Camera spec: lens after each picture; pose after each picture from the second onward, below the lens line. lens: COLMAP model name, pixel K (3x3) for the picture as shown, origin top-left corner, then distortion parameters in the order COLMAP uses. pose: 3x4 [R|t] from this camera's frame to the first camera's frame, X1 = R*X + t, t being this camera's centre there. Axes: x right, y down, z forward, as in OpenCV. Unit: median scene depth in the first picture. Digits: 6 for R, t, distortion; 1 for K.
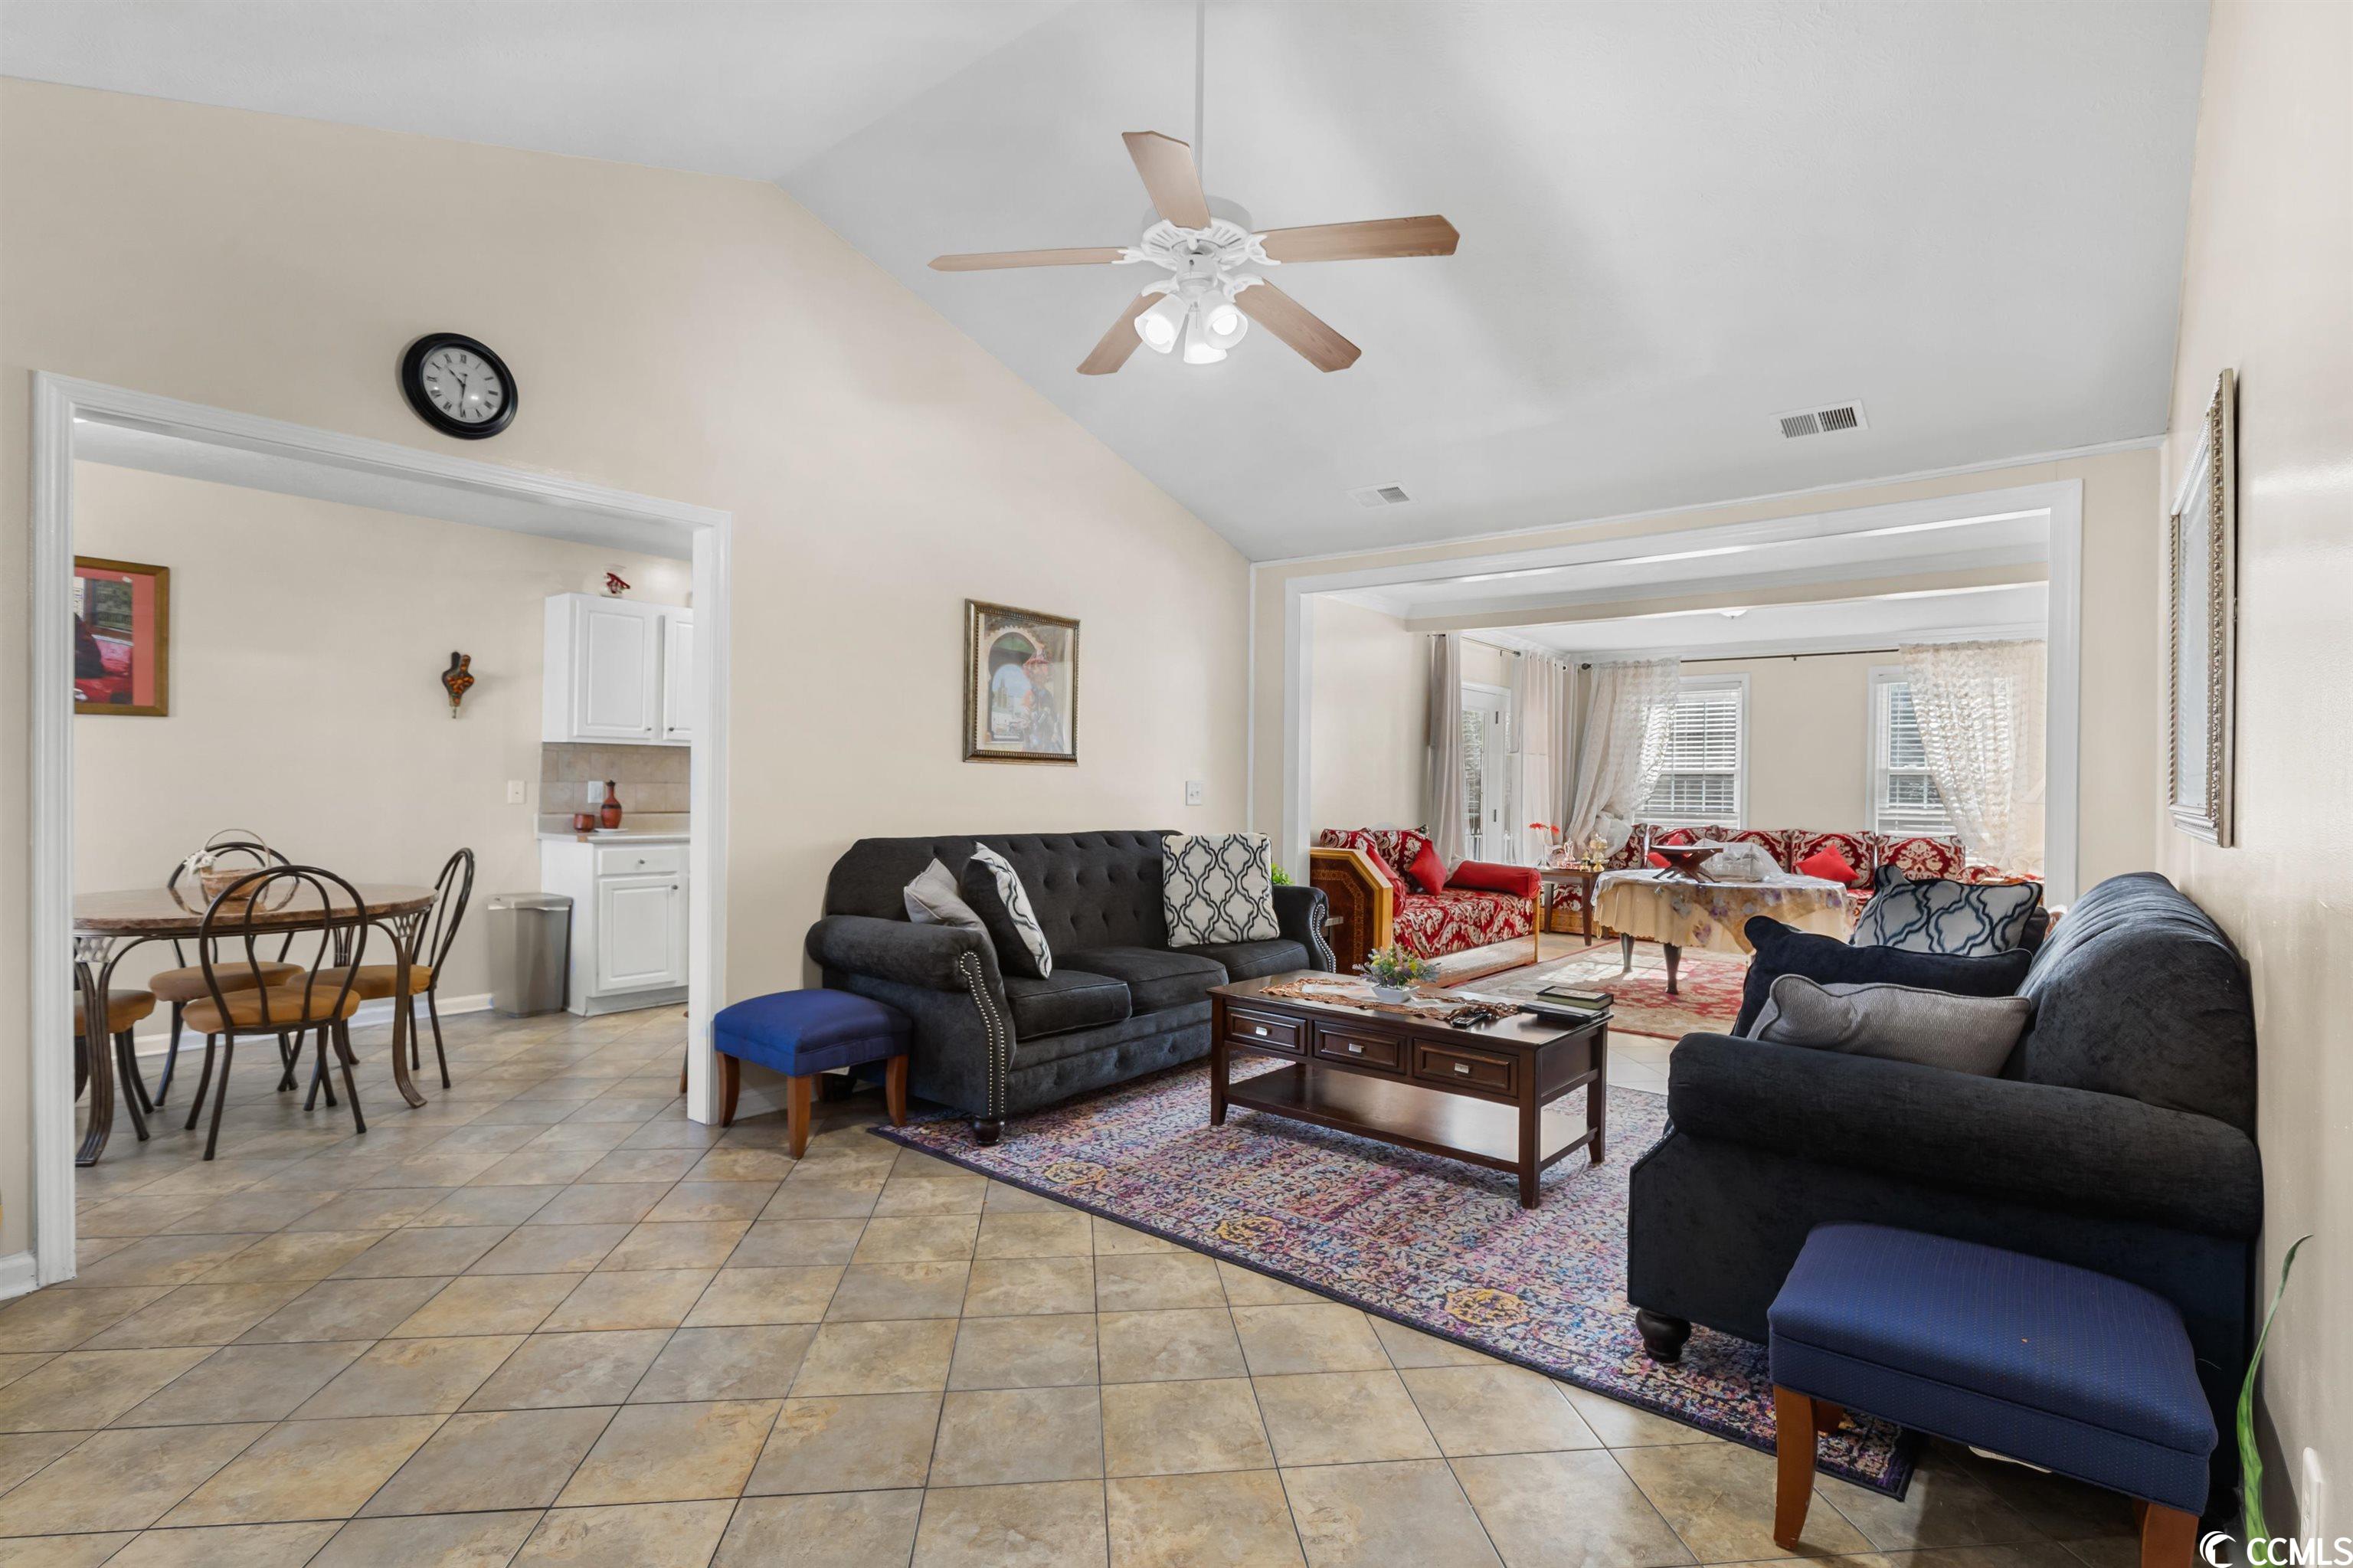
lens RADIAL K [[1123.6, 0, 1184.6], [0, 1123.6, 780.6], [0, 0, 1]] dist [-0.006768, 0.001212]
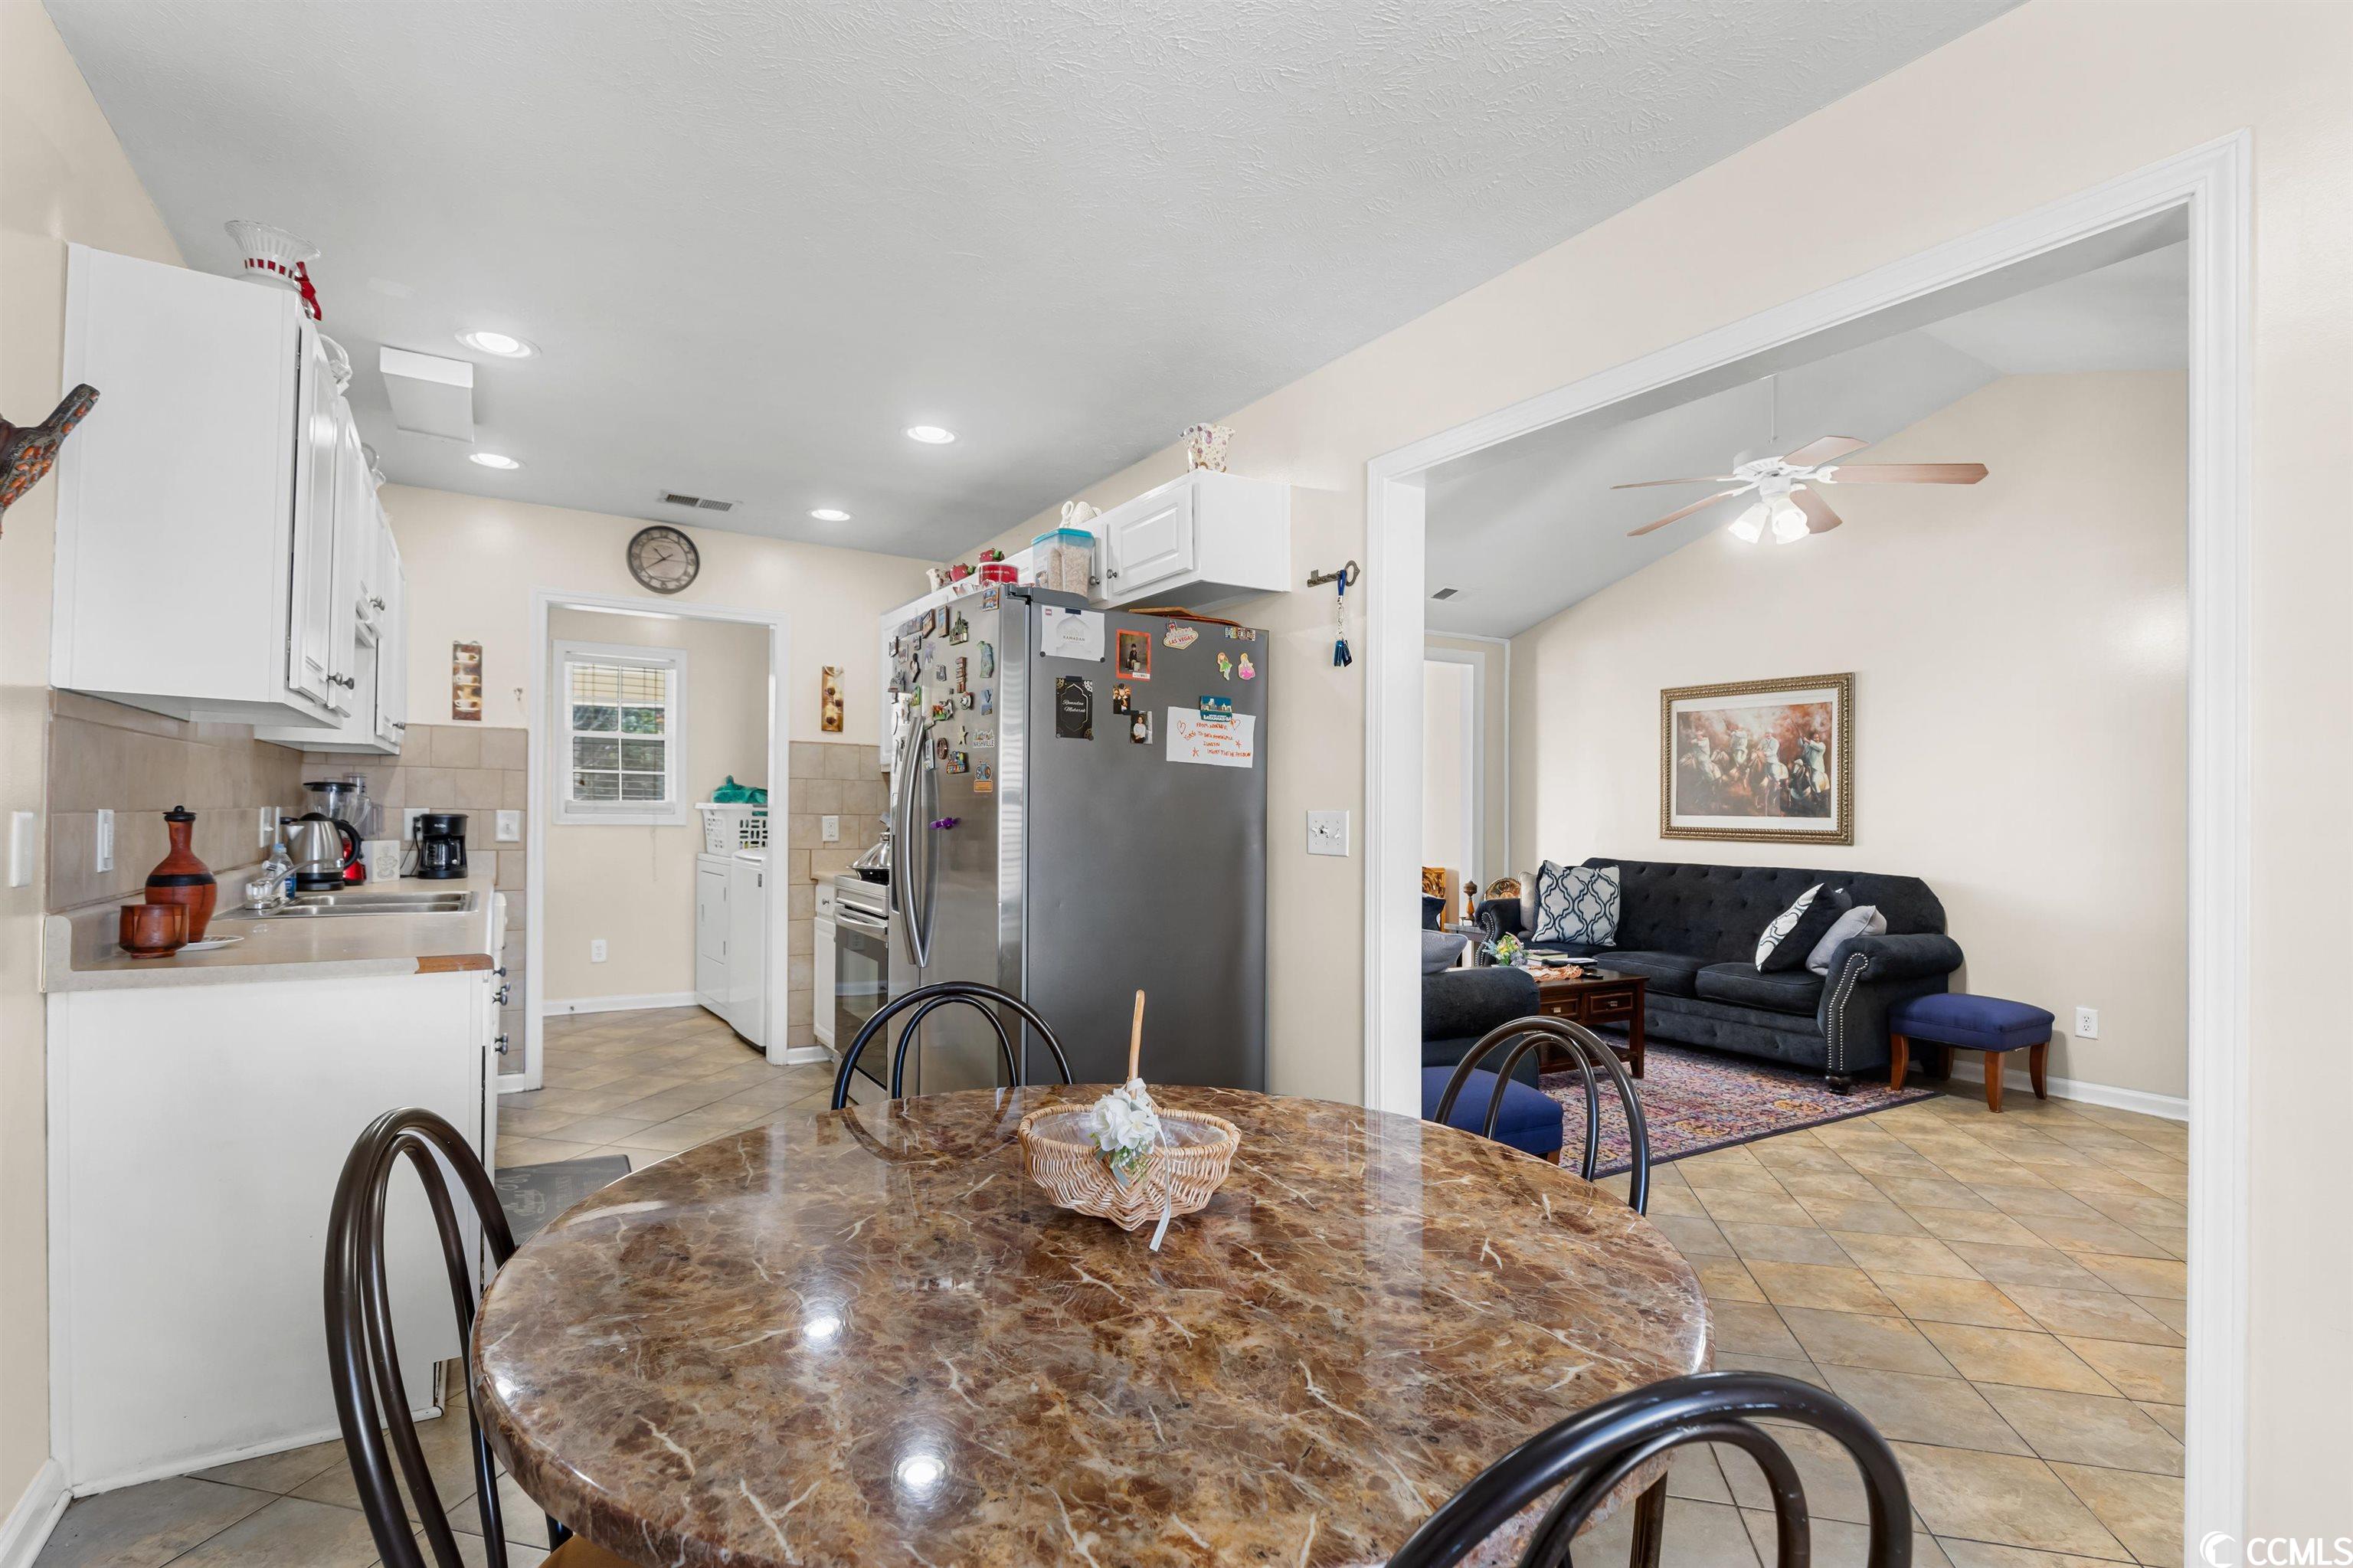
lens RADIAL K [[1123.6, 0, 1191.2], [0, 1123.6, 795.7], [0, 0, 1]] dist [-0.006768, 0.001212]
pose [[0.315980, 0.005079, 0.948752, -0.938571], [-0.021106, 0.999776, 0.001677, -0.014815], [-0.948531, -0.020554, 0.316017, 0.713761]]
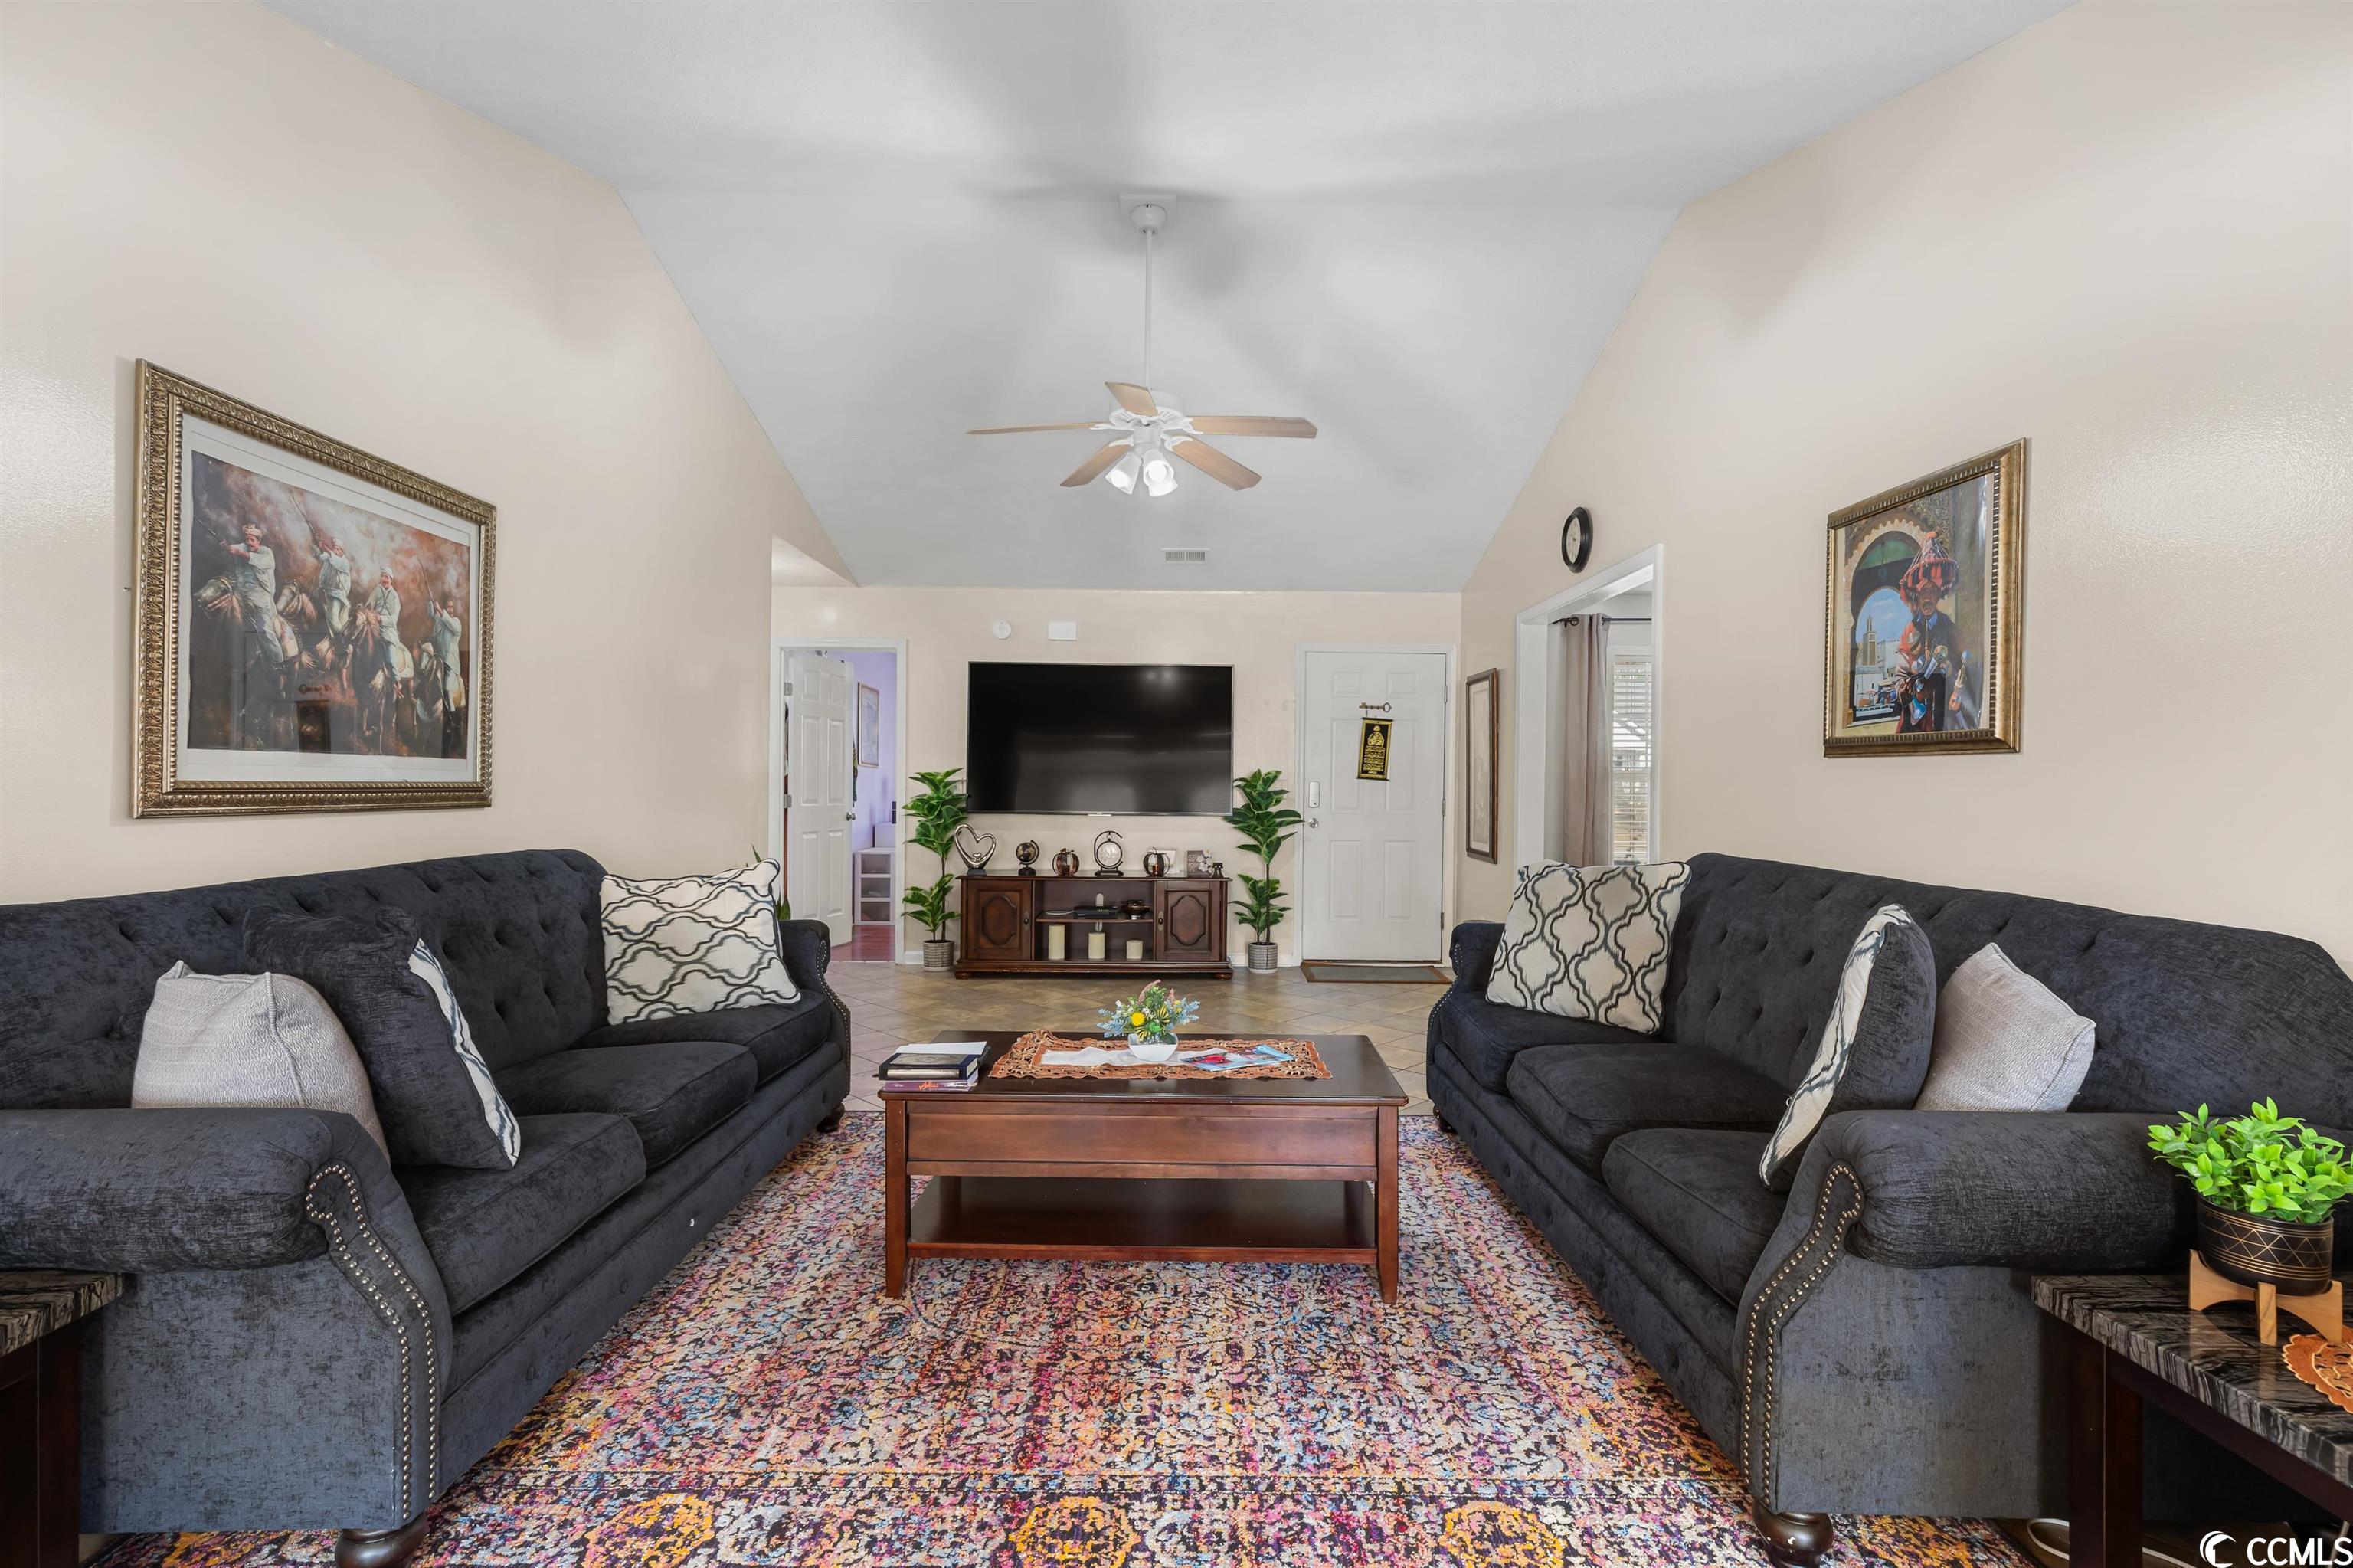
lens RADIAL K [[1073.4, 0, 1172.6], [0, 1073.4, 793.3], [0, 0, 1]] dist [0.009307, -0.001266]
pose [[-0.781121, -0.014667, -0.624208, 0.480596], [-0.017621, 0.999844, -0.001443, 0.010532], [0.624131, 0.009872, -0.781257, 1.195079]]
